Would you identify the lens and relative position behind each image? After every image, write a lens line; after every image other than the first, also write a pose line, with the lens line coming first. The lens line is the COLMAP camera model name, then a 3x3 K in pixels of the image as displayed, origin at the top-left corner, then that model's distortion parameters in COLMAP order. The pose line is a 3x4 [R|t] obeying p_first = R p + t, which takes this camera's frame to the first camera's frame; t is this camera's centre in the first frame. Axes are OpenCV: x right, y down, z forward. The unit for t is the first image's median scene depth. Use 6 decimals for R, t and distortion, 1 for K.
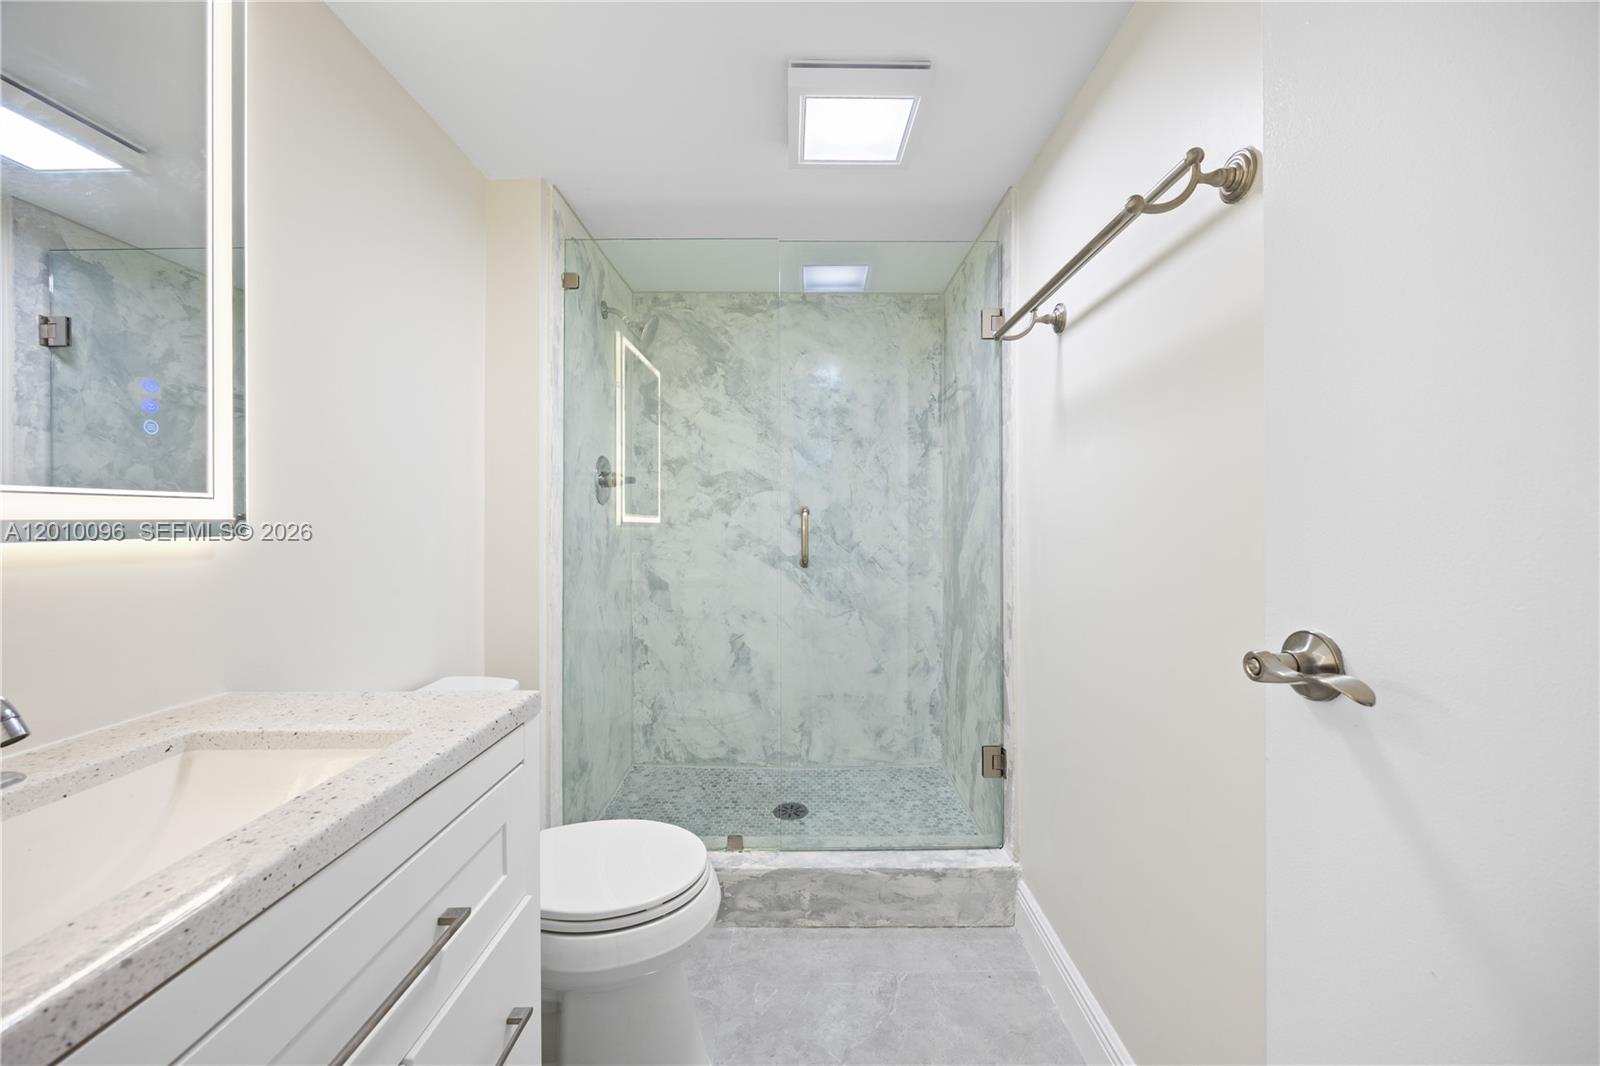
lens RADIAL K [[608.6, 0, 833.1], [0, 608.6, 517.8], [0, 0, 1]] dist [-0.003011, 0.000052]
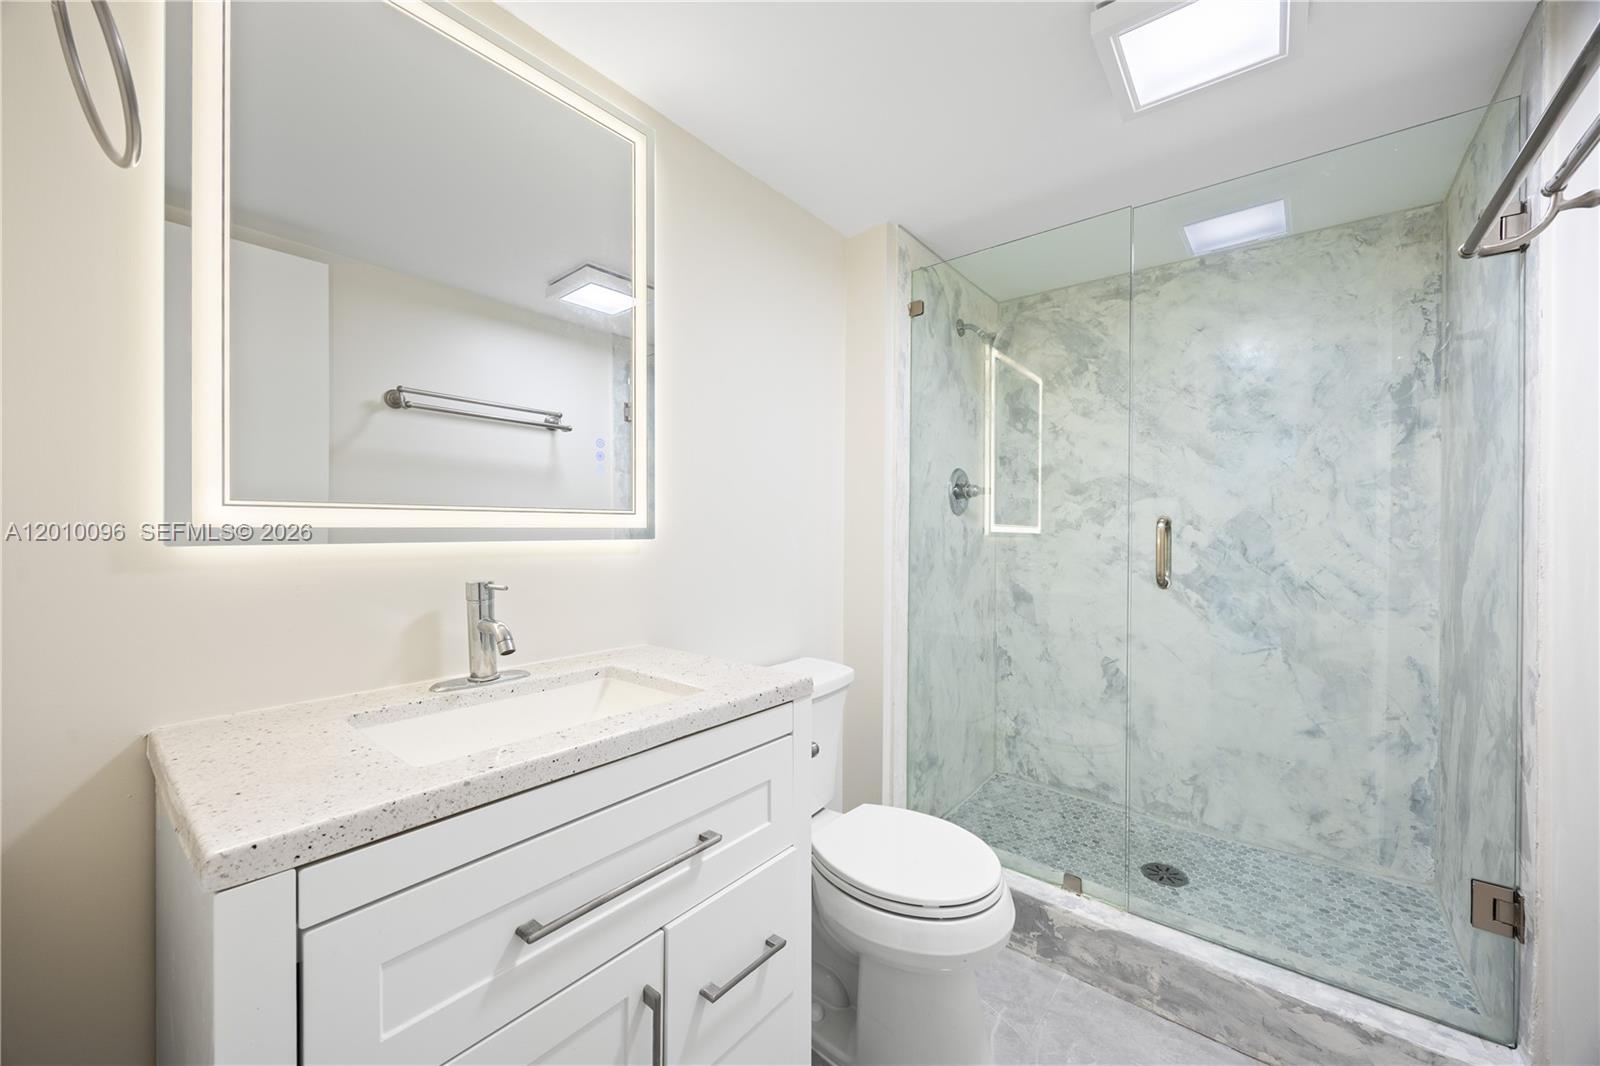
lens RADIAL K [[608.6, 0, 815.2], [0, 608.6, 531.6], [0, 0, 1]] dist [-0.003011, 0.000052]
pose [[0.772679, 0.009546, -0.634726, 0.094909], [-0.005386, 0.999950, 0.008483, -0.001273], [0.634775, -0.003136, 0.772691, 0.038564]]
